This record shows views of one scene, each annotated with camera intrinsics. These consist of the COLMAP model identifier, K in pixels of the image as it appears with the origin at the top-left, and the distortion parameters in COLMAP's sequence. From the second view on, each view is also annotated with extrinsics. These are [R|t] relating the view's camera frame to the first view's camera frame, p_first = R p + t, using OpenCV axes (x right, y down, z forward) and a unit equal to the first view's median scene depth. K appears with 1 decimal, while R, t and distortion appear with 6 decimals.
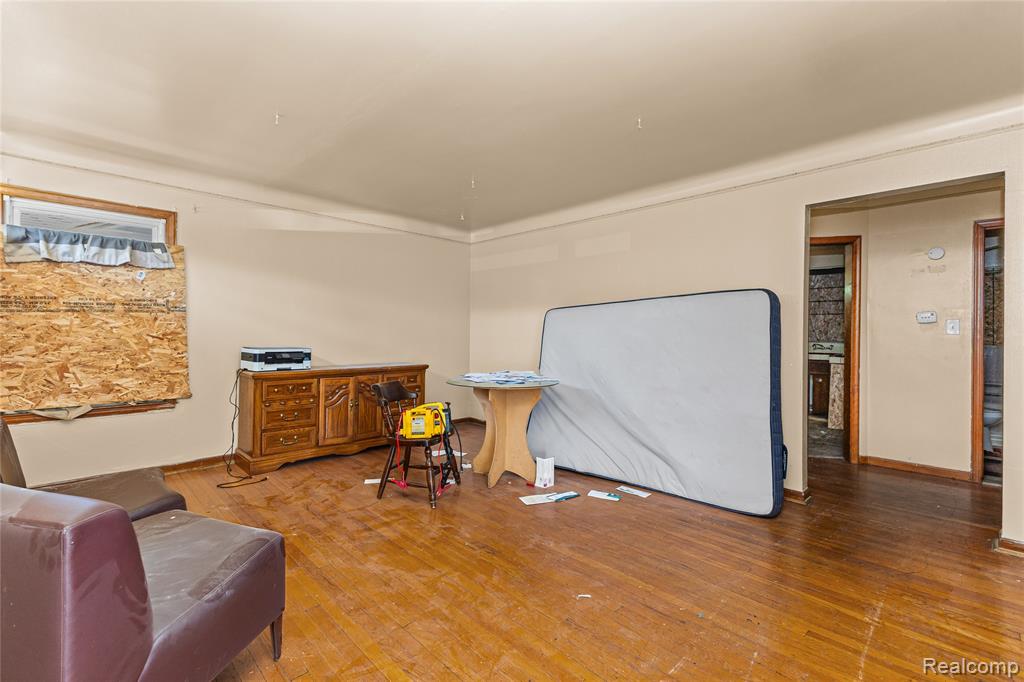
lens RADIAL K [[445.1, 0, 493.5], [0, 445.1, 336.1], [0, 0, 1]] dist [0.011953, -0.004252]
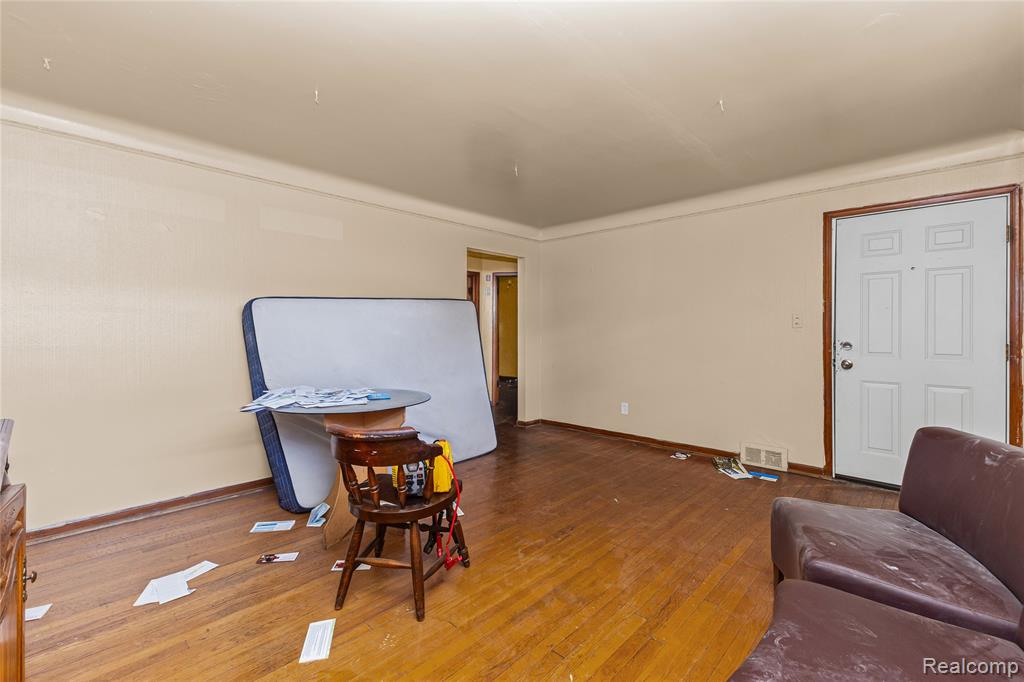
lens RADIAL K [[452.8, 0, 516.2], [0, 452.8, 331.5], [0, 0, 1]] dist [-0.000162, -0.004692]
pose [[-0.061365, -0.007896, 0.998084, -0.849933], [0.008416, 0.999929, 0.008429, -0.013963], [-0.998080, 0.008917, -0.061294, 0.910439]]
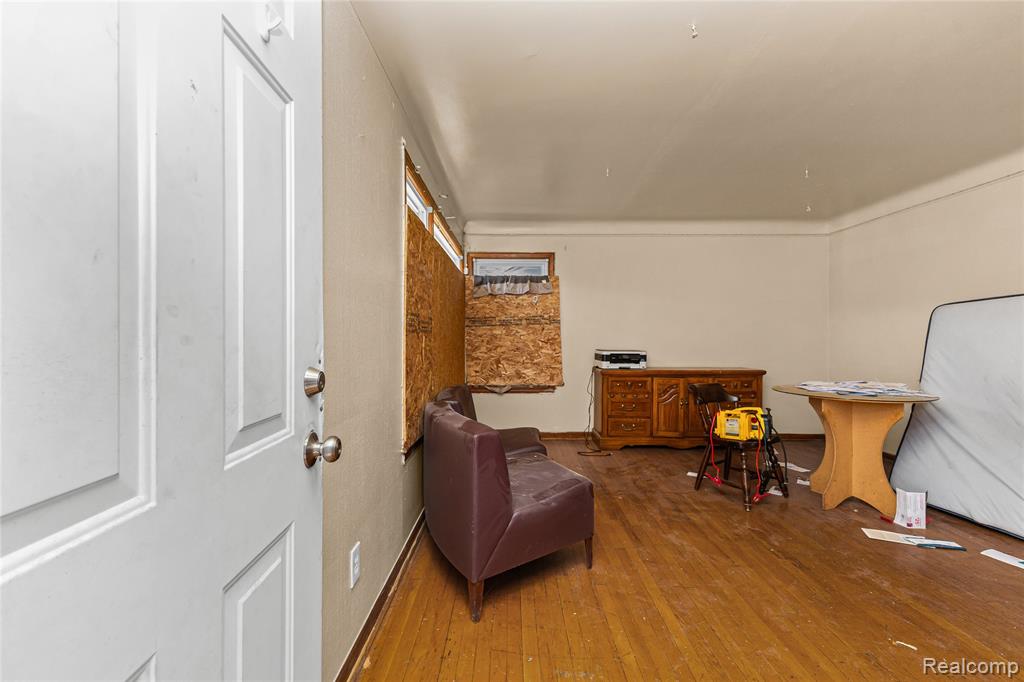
lens RADIAL K [[445.1, 0, 493.5], [0, 445.1, 336.1], [0, 0, 1]] dist [0.011953, -0.004252]
pose [[0.688307, -0.008905, -0.725365, 0.188286], [0.000247, 0.999927, -0.012041, 0.001945], [0.725420, 0.008108, 0.688259, -0.108251]]
